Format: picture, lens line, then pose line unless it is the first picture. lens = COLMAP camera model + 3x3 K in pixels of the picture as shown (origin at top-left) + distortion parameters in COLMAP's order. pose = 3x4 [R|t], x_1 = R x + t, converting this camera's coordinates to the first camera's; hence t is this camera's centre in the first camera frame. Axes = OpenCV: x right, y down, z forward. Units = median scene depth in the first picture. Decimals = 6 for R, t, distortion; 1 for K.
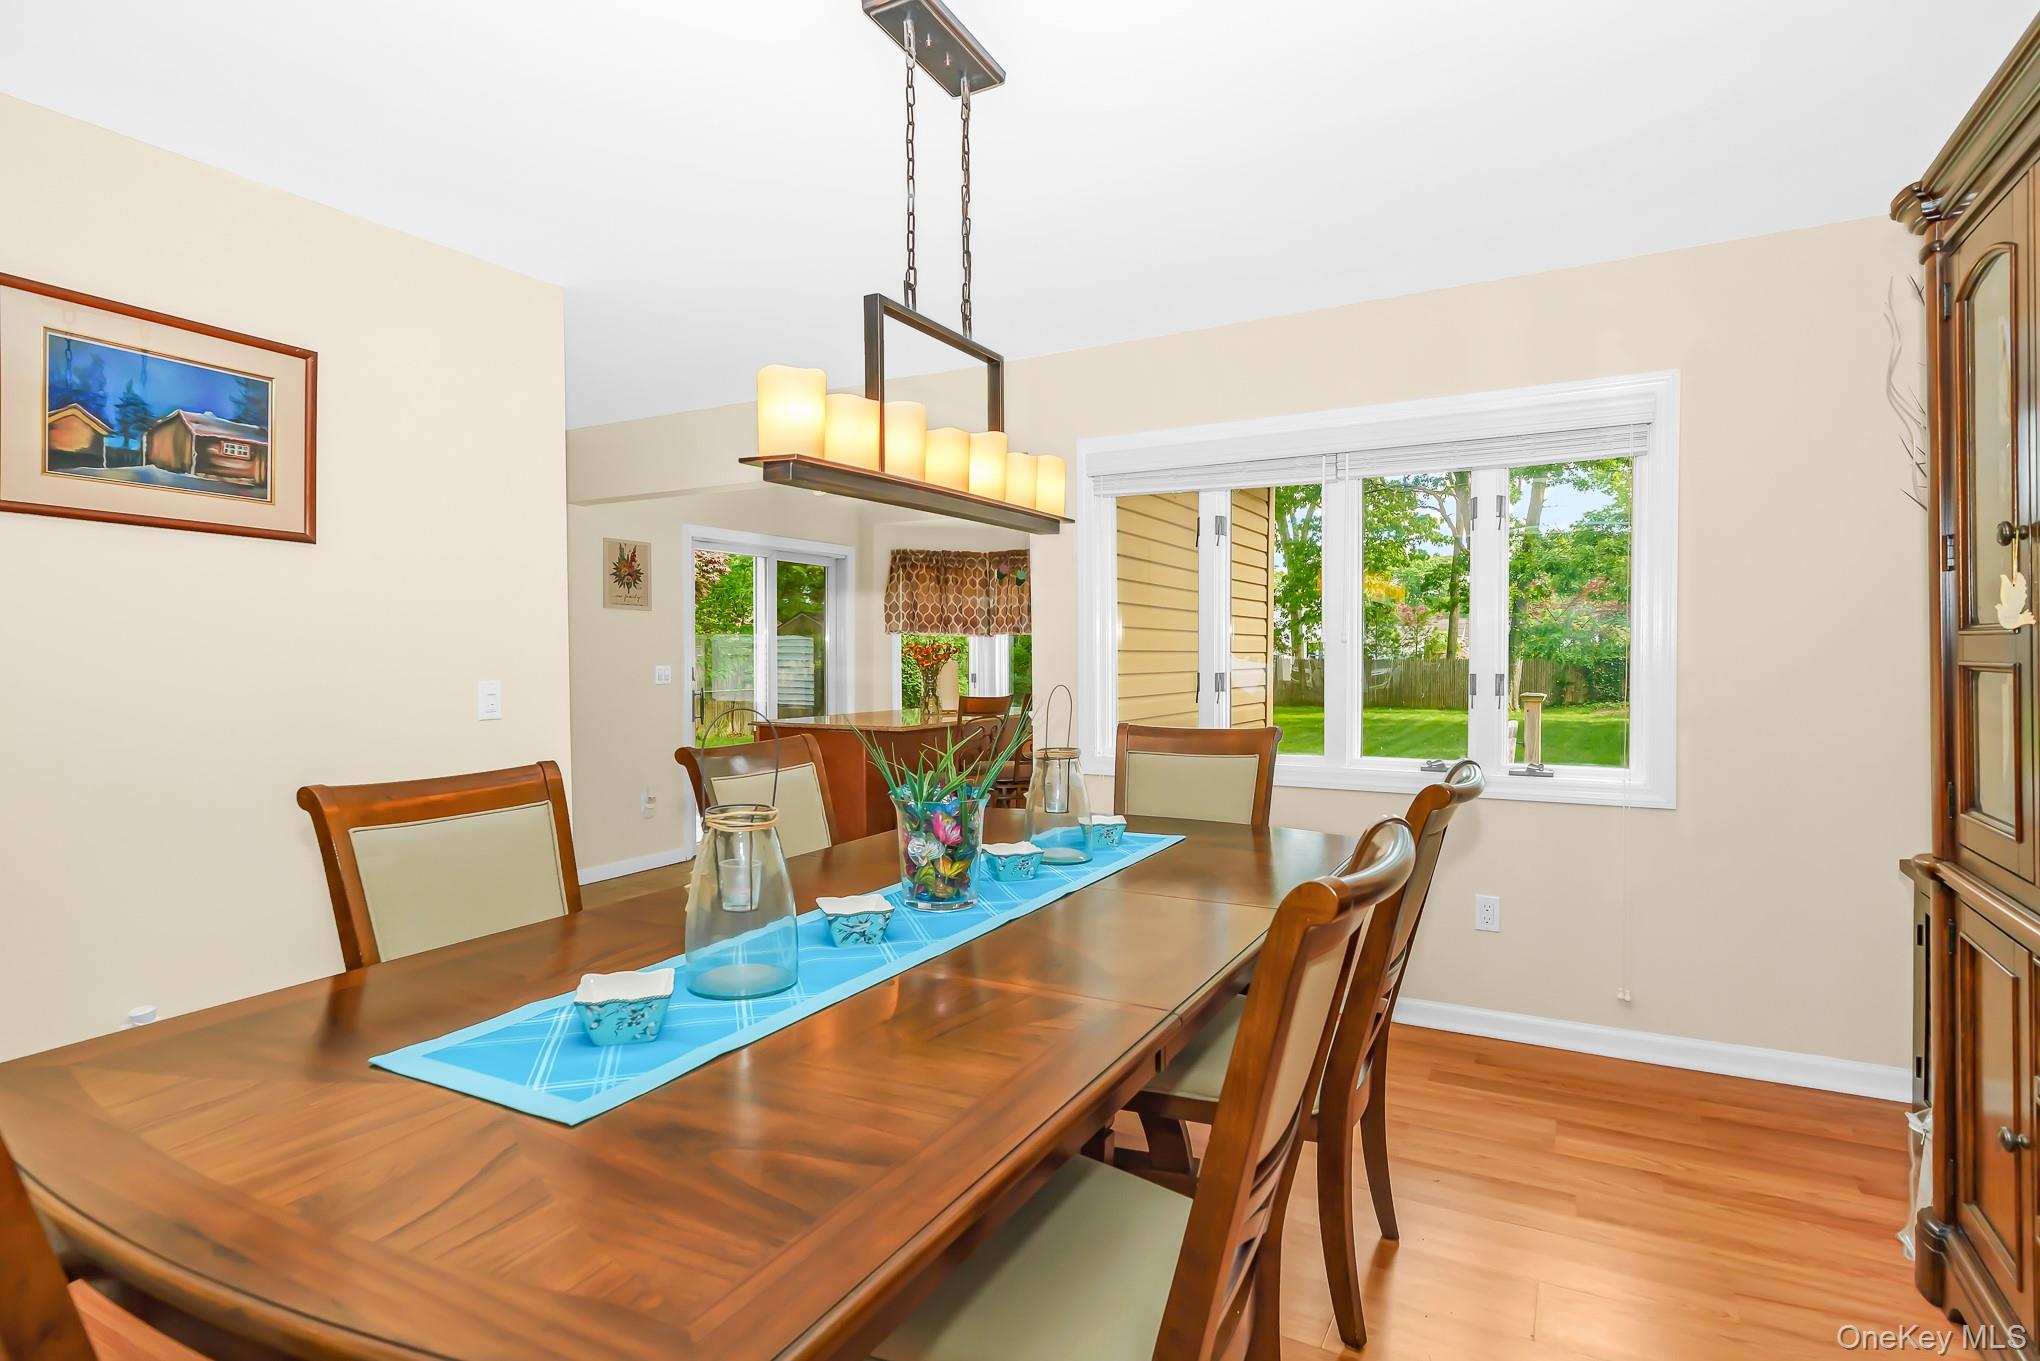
lens RADIAL K [[1036.1, 0, 1019.9], [0, 1036.1, 651.1], [0, 0, 1]] dist [-0.000042, -0.000008]
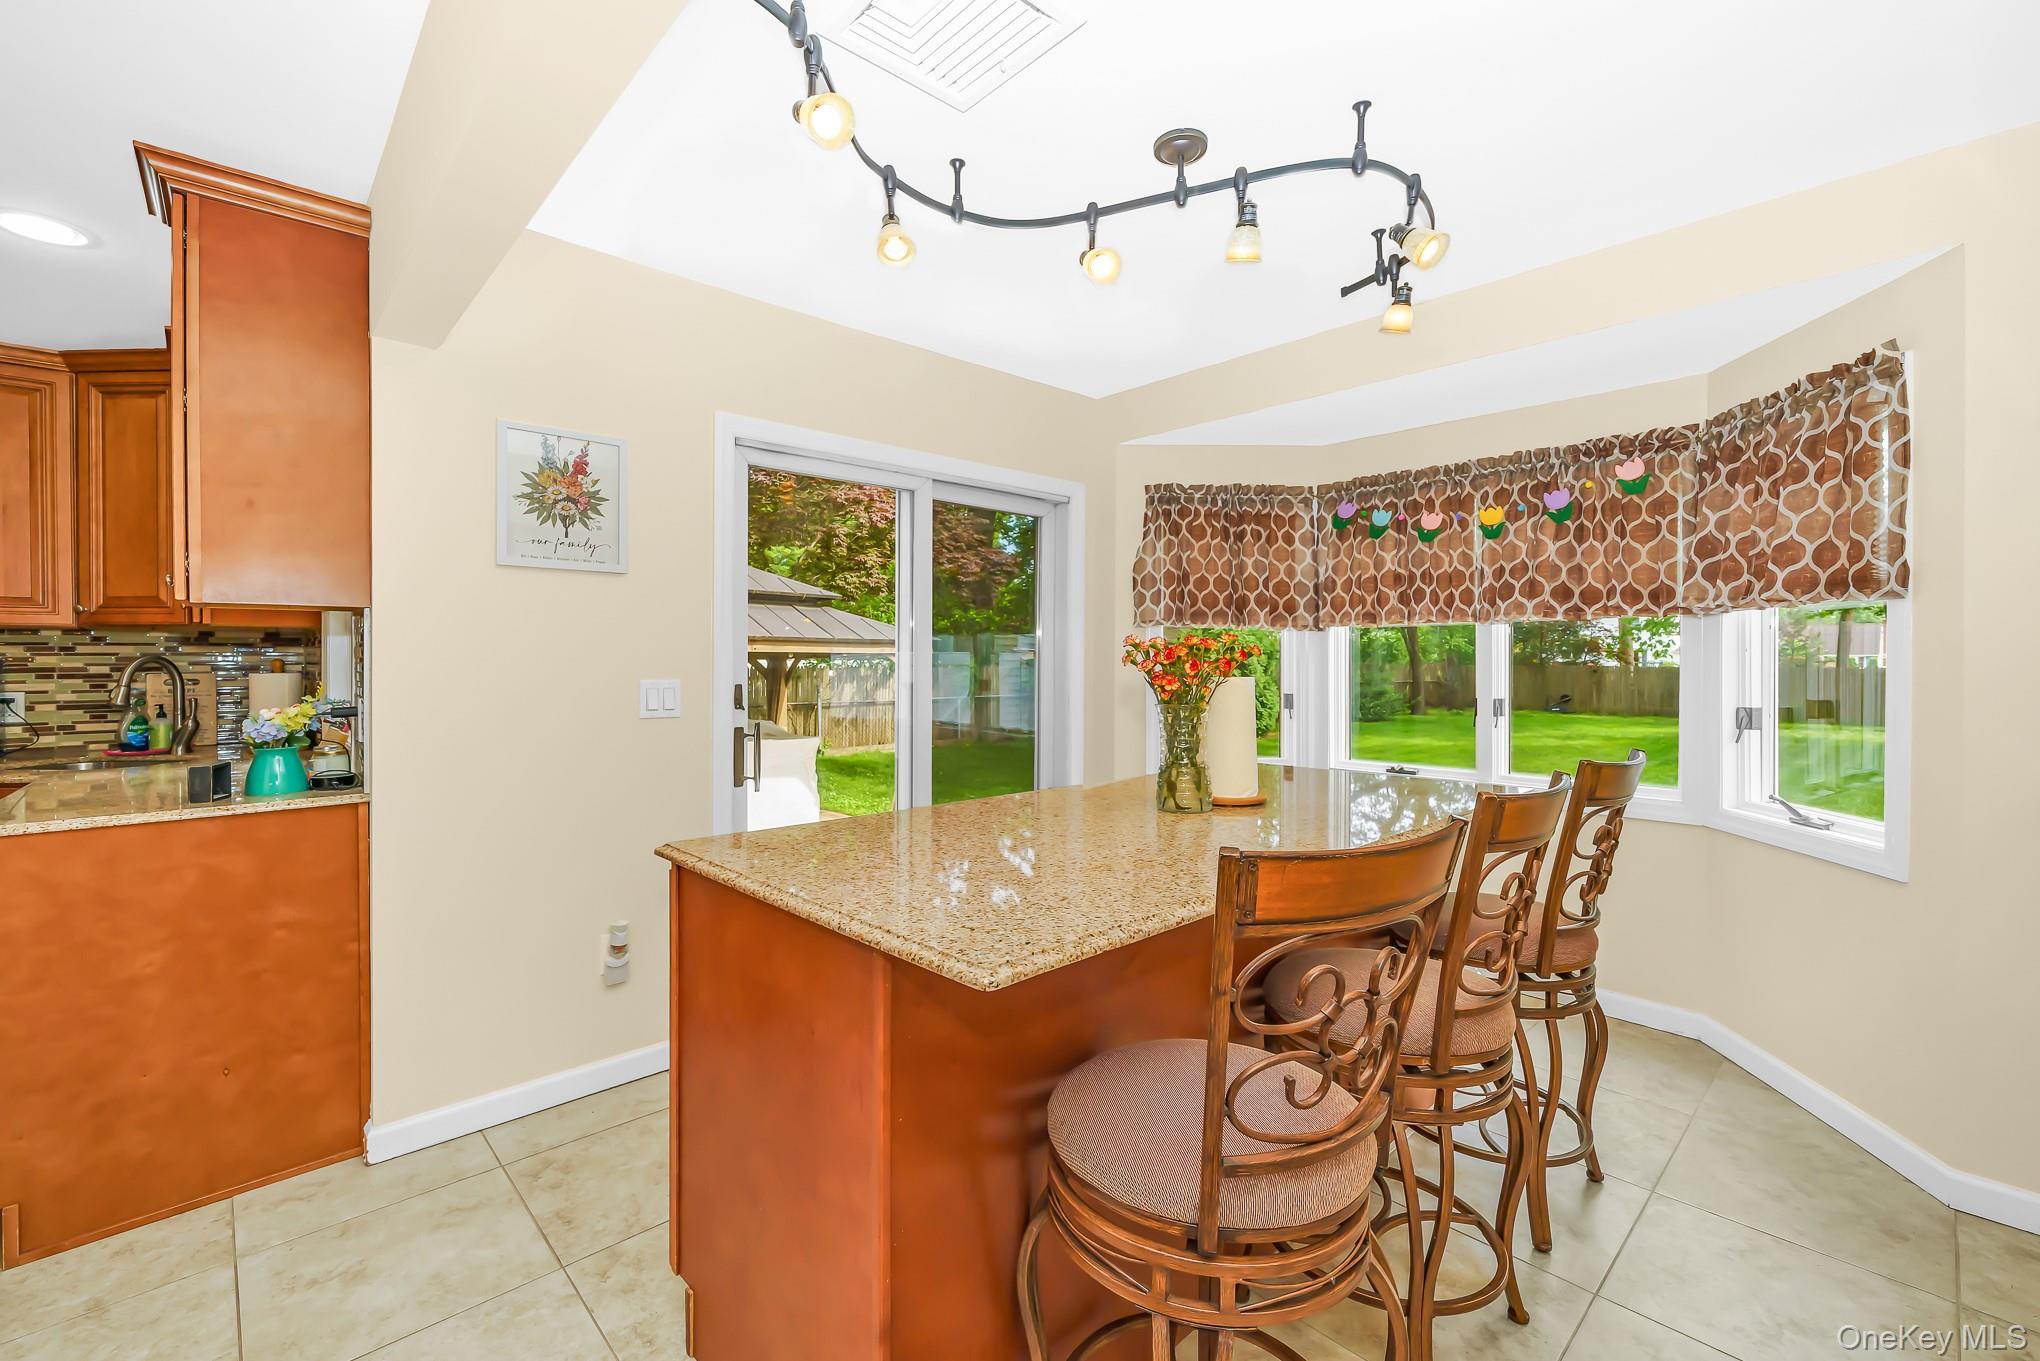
lens RADIAL K [[888.9, 0, 998.3], [0, 888.9, 666.3], [0, 0, 1]] dist [-0.004056, -0.000830]
pose [[0.937746, 0.004456, -0.347293, -0.025159], [-0.001025, 0.999949, 0.010062, 0.001258], [0.347320, -0.009080, 0.937703, 0.485607]]
